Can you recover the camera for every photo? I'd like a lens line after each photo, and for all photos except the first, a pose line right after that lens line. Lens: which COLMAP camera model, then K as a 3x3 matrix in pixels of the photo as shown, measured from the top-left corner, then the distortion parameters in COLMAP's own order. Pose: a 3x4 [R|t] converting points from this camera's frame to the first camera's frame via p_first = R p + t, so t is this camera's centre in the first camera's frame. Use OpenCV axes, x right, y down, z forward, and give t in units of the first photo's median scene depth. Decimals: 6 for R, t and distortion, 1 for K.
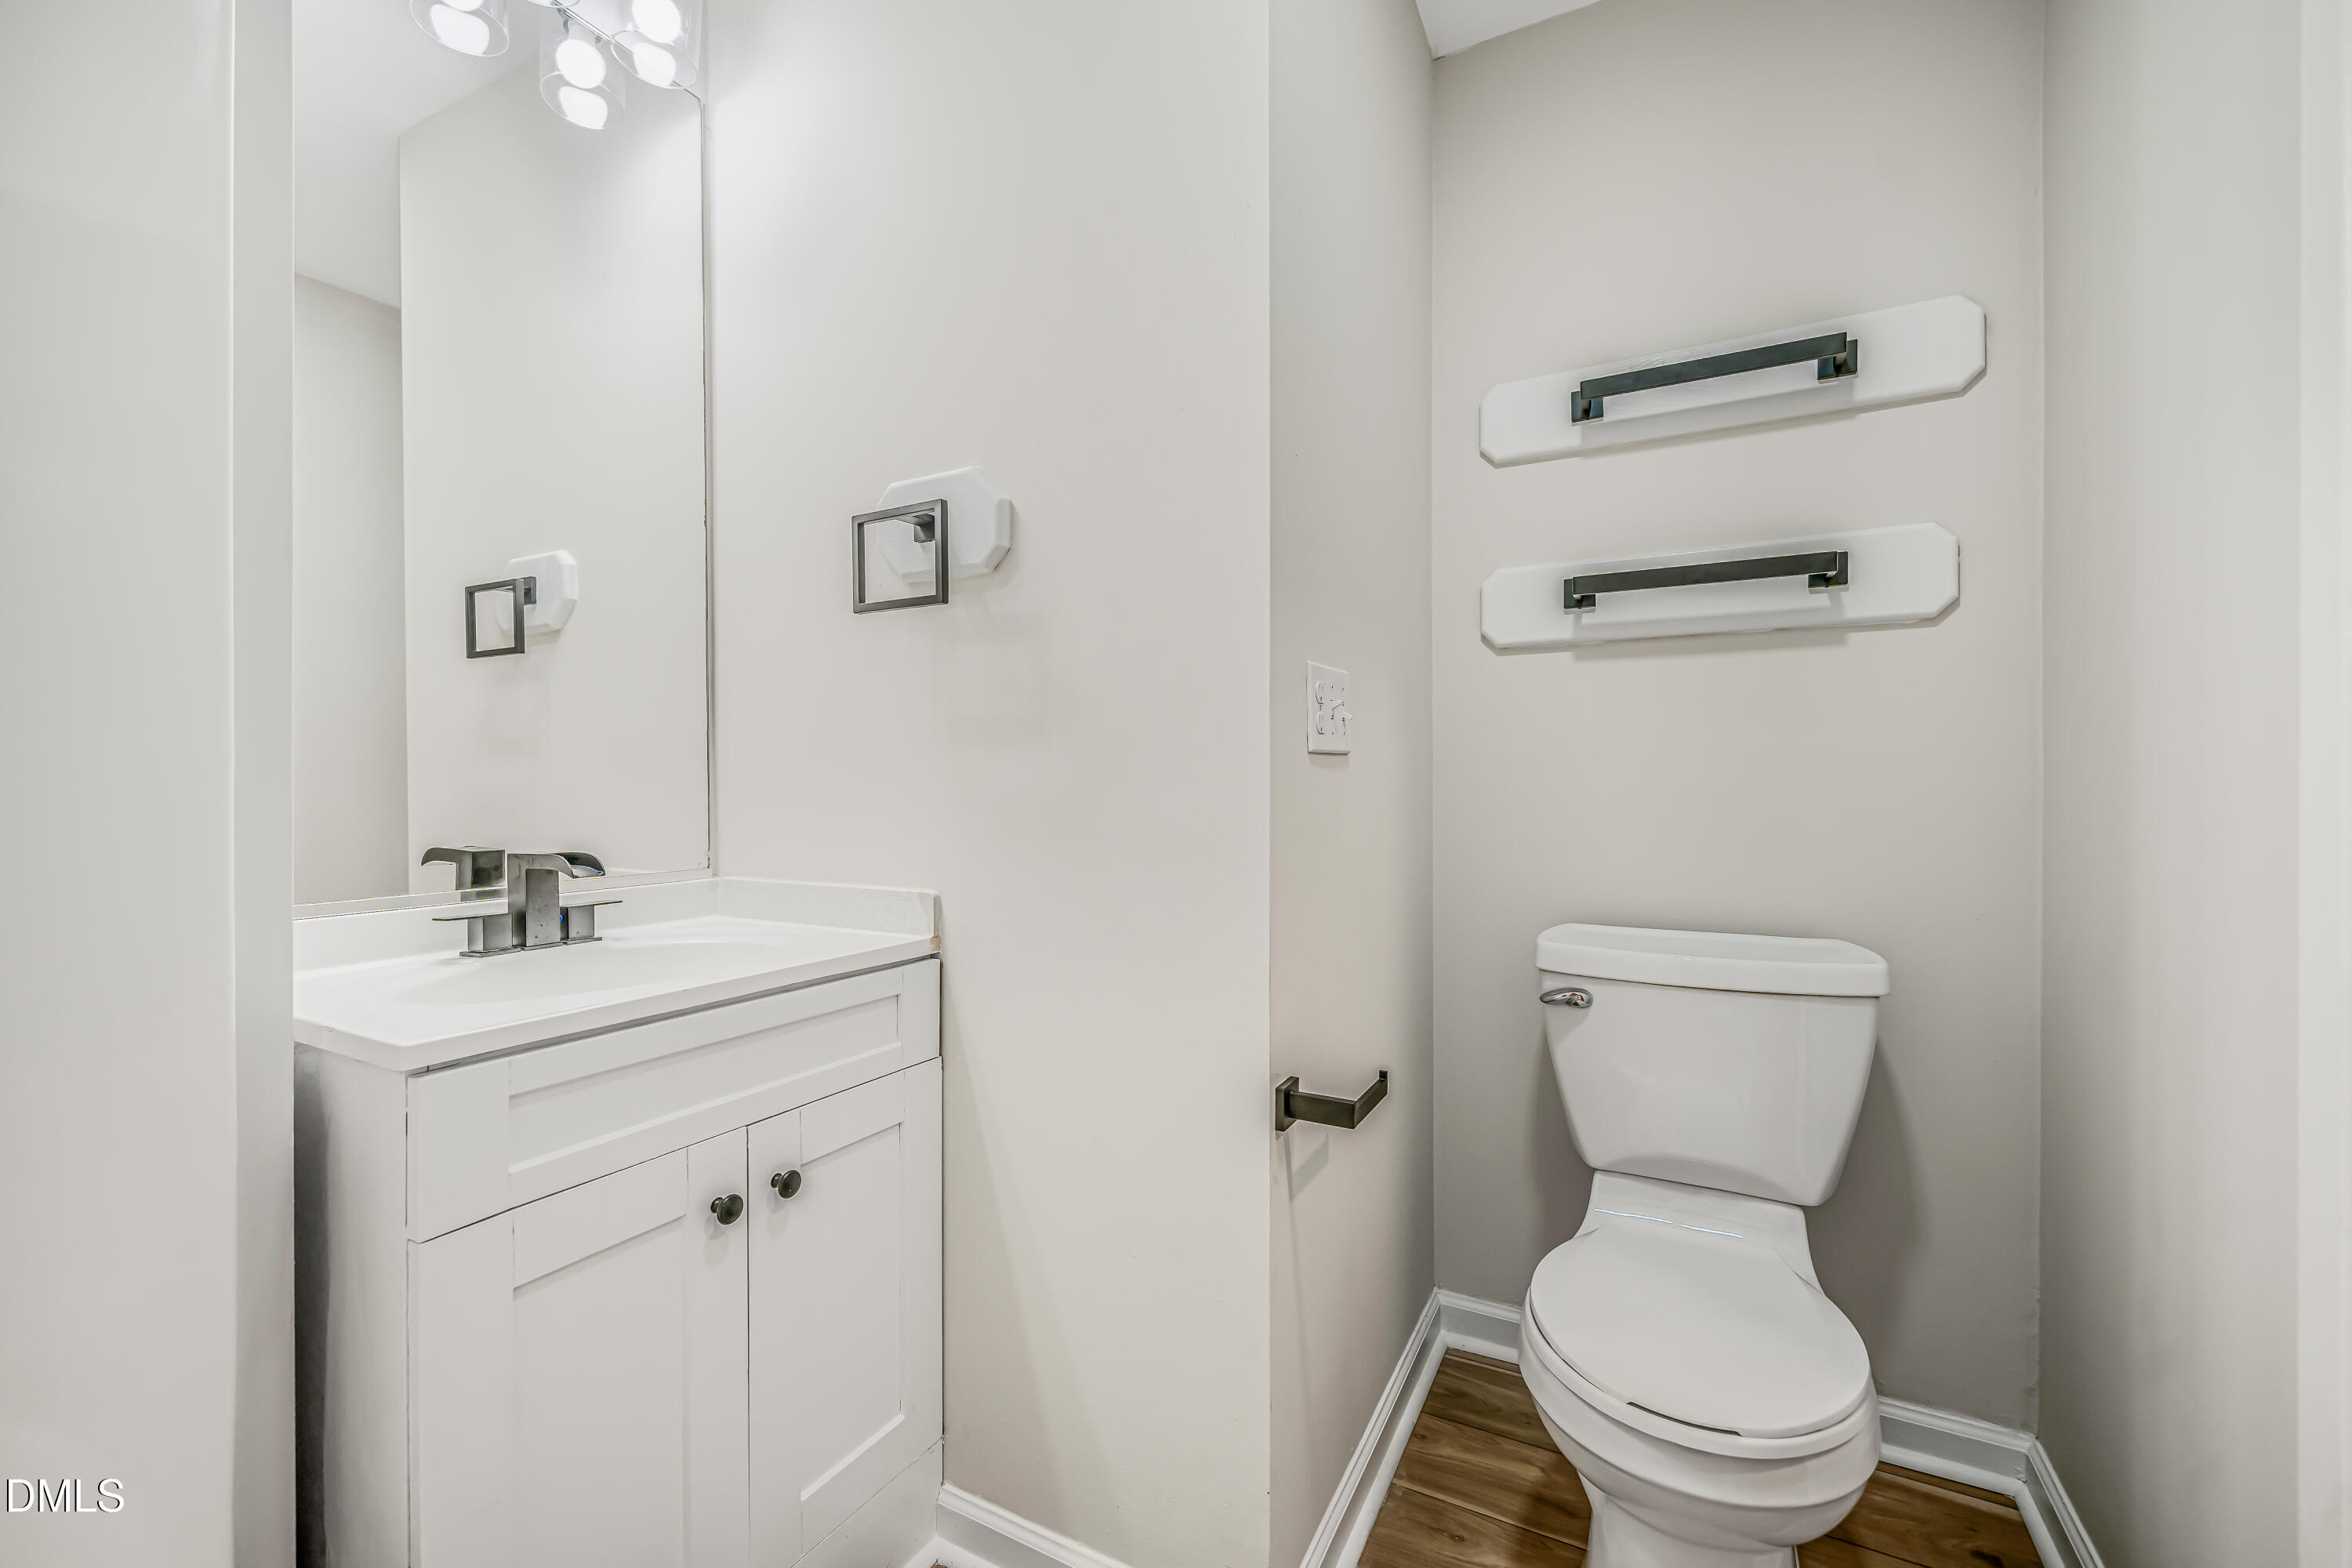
lens RADIAL K [[948.8, 0, 1174.7], [0, 948.8, 779.5], [0, 0, 1]] dist [-0.012244, 0.000024]
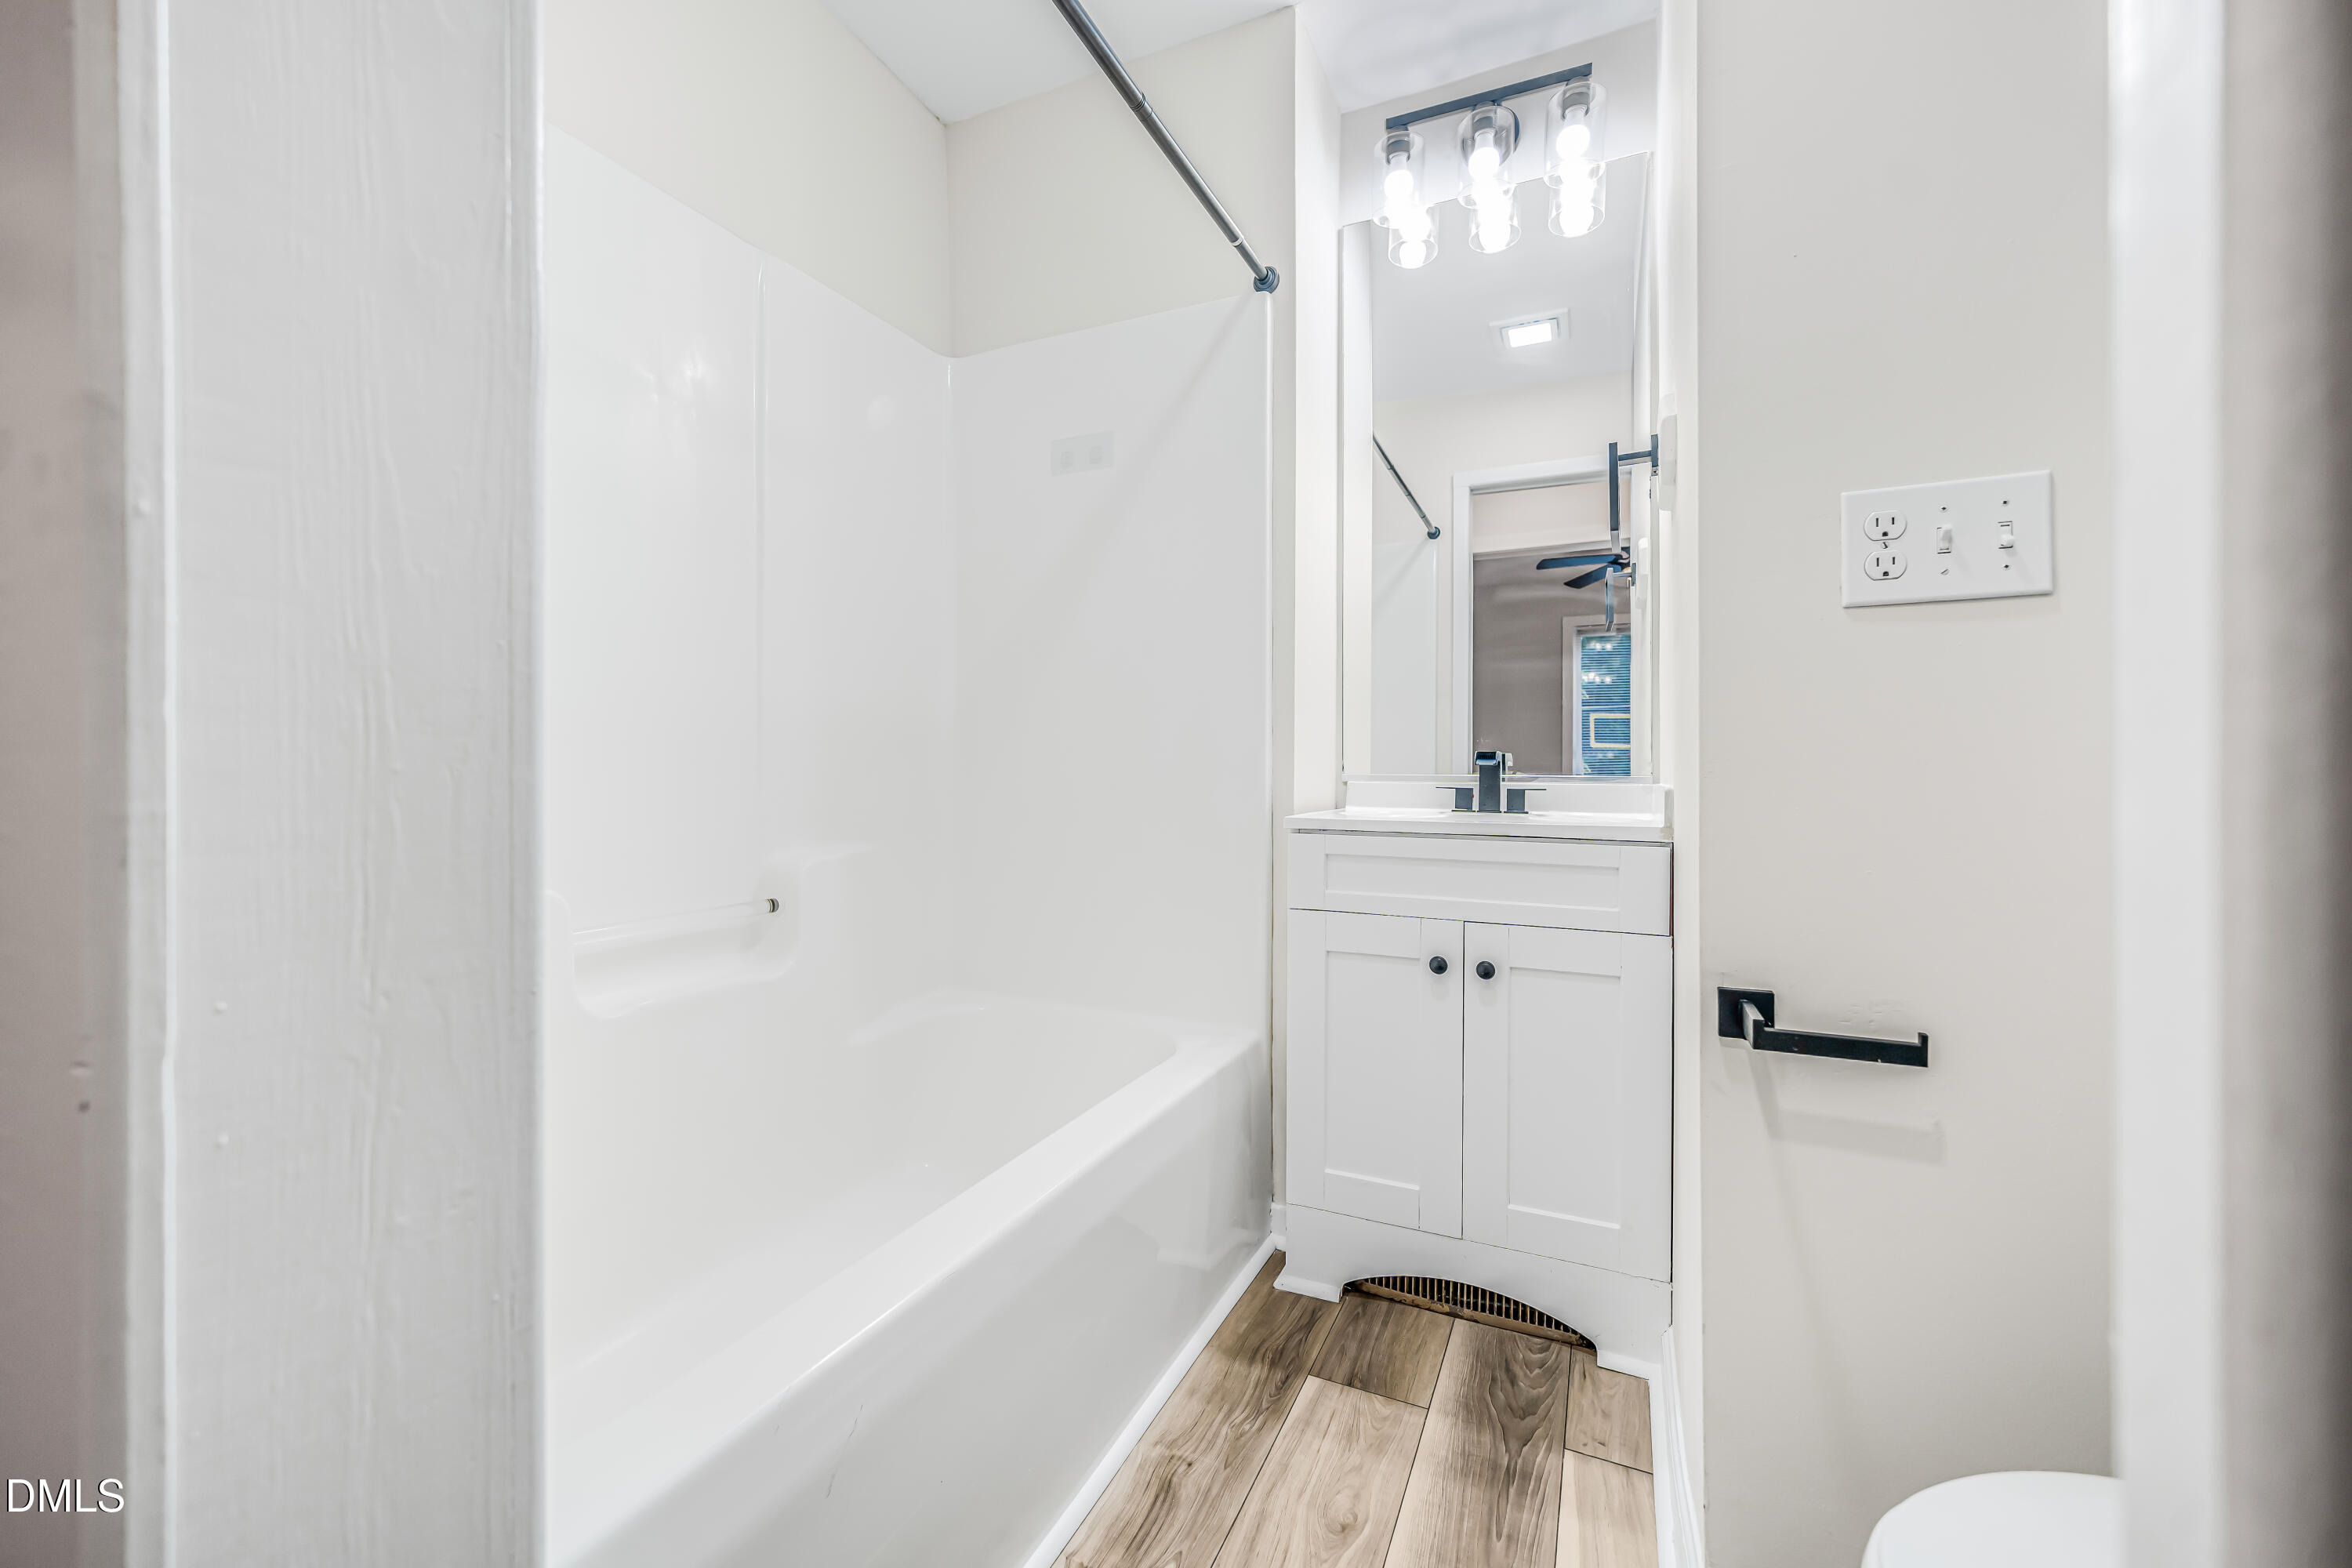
lens RADIAL K [[948.8, 0, 1169.7], [0, 948.8, 773.3], [0, 0, 1]] dist [-0.012244, 0.000024]
pose [[0.054410, 0.007653, -0.998489, 0.960016], [-0.005067, 0.999960, 0.007388, 0.114927], [0.998506, 0.004658, 0.054446, 0.421123]]
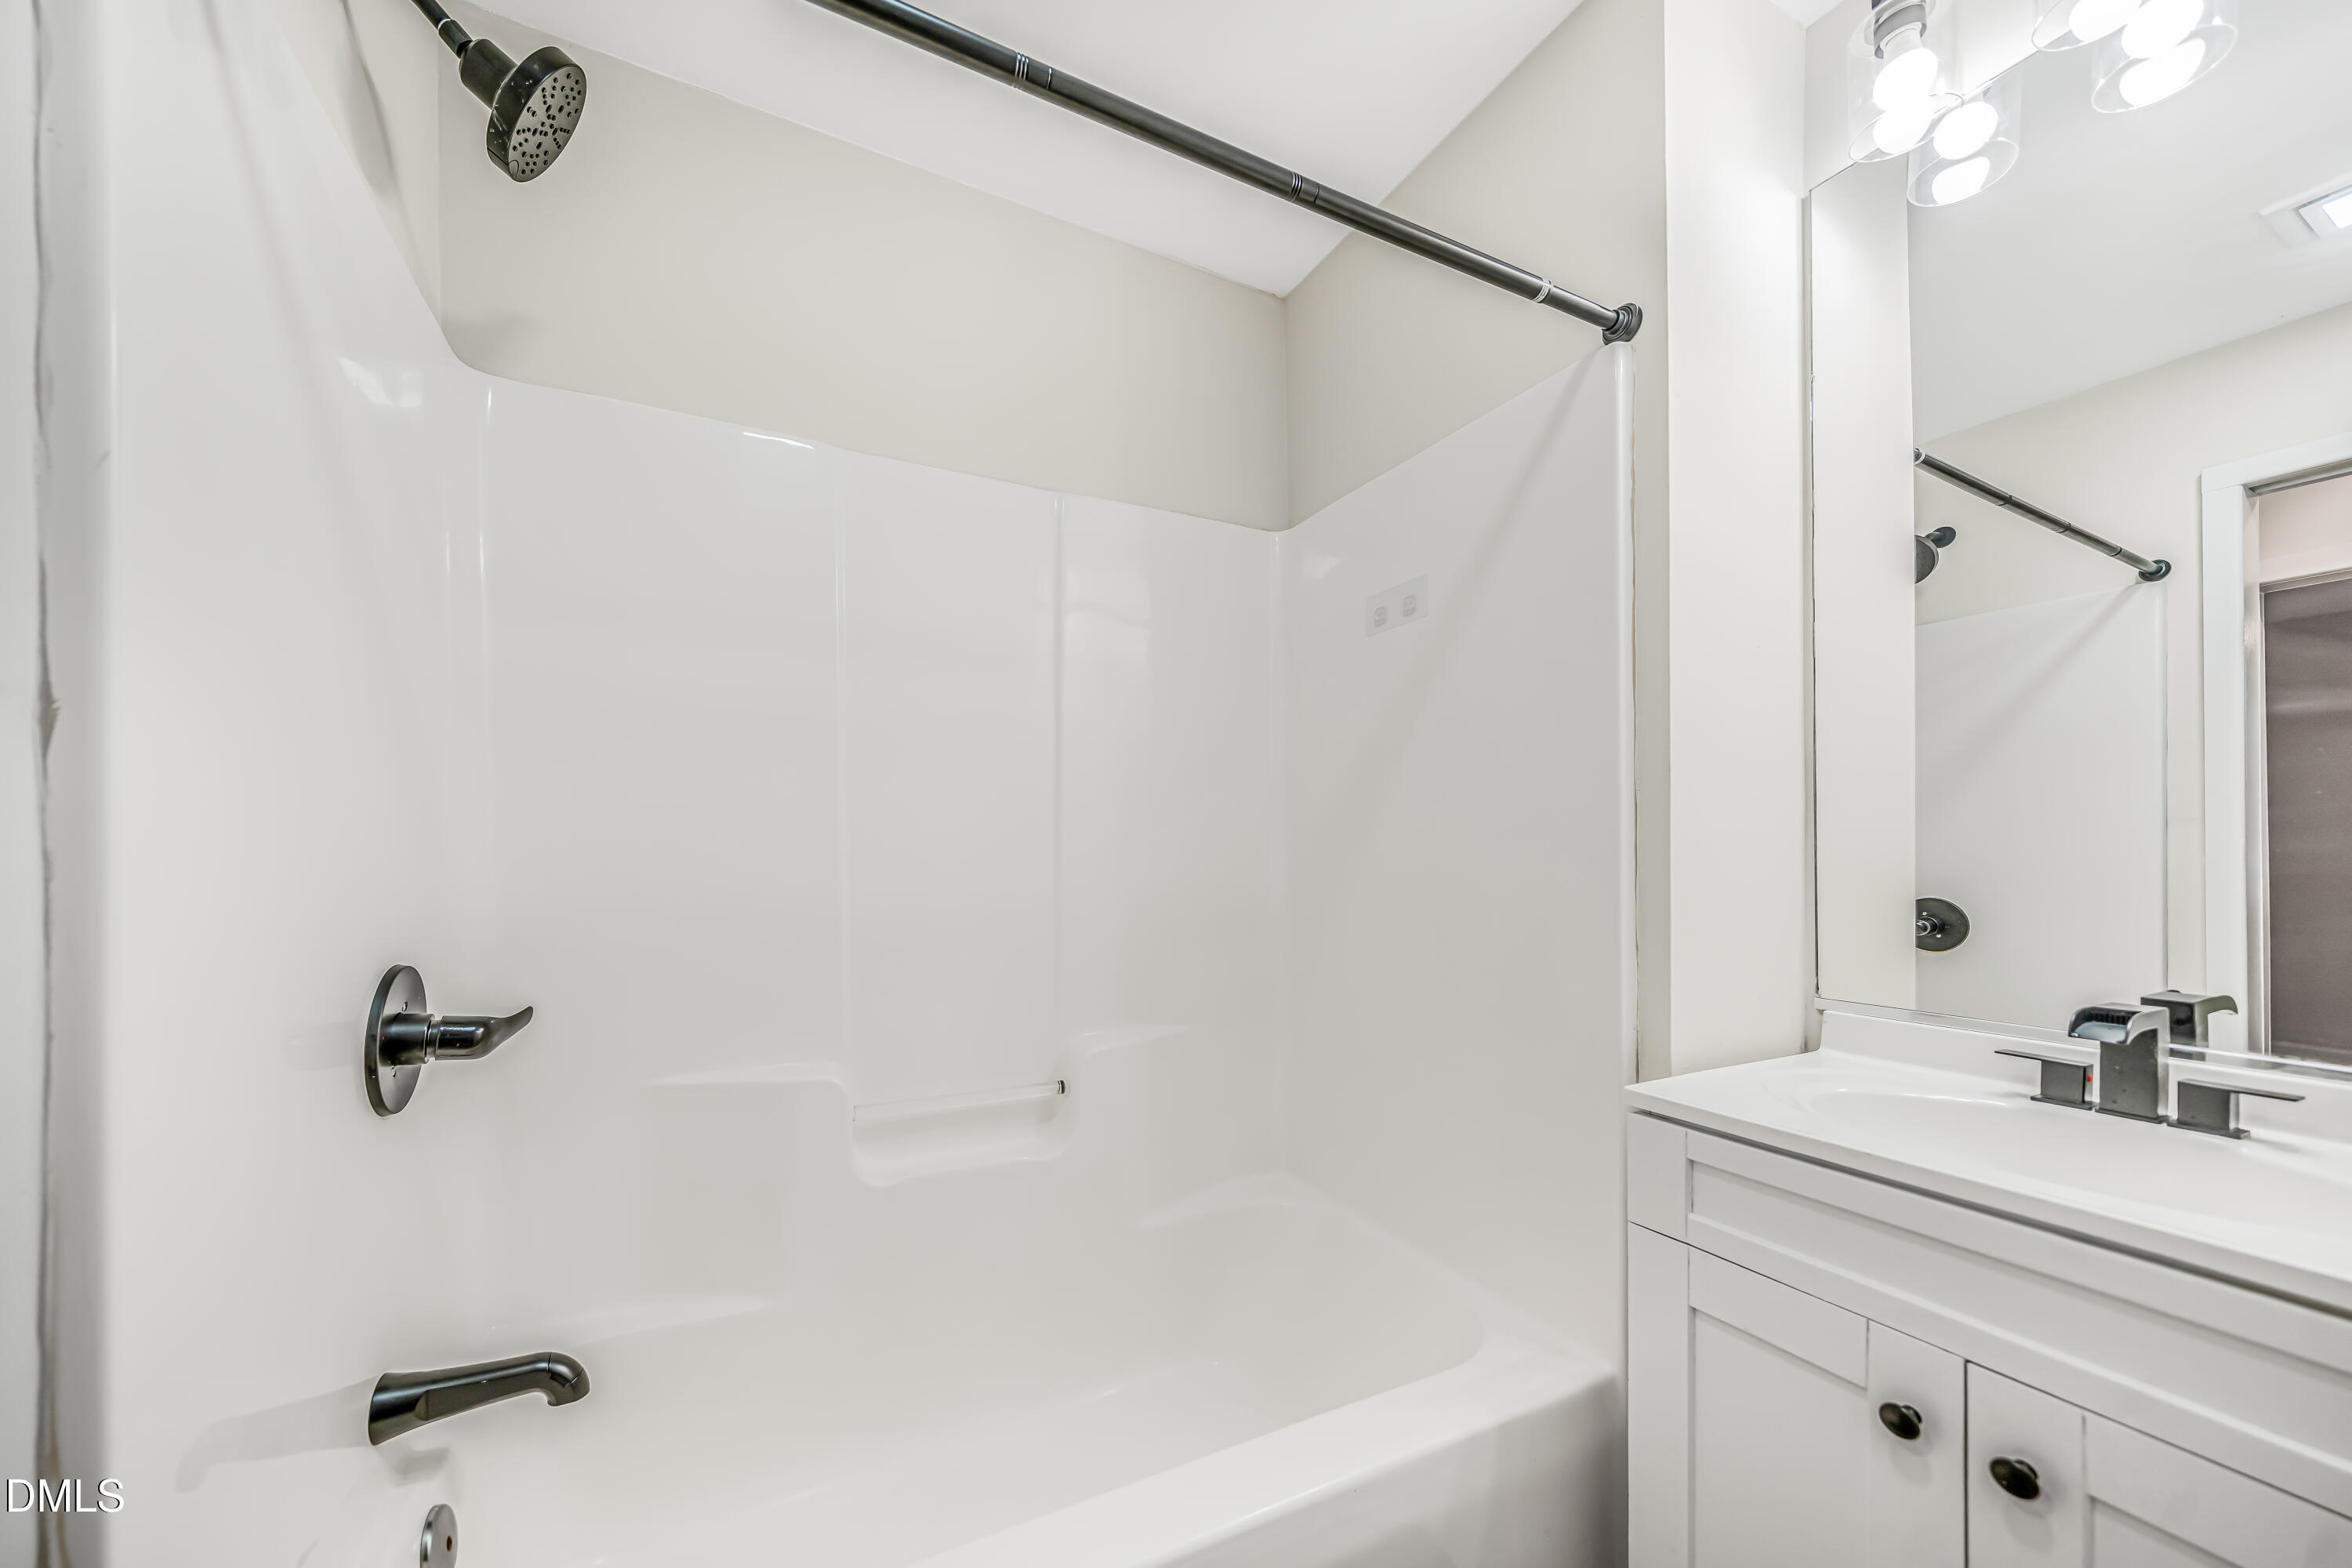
lens RADIAL K [[811.8, 0, 1121.9], [0, 811.8, 851.0], [0, 0, 1]] dist [-0.000317, -0.000226]
pose [[-0.594805, -0.007736, -0.803832, 0.512987], [-0.011084, 0.999938, -0.001422, -0.060808], [0.803793, 0.008064, -0.594854, 0.774607]]
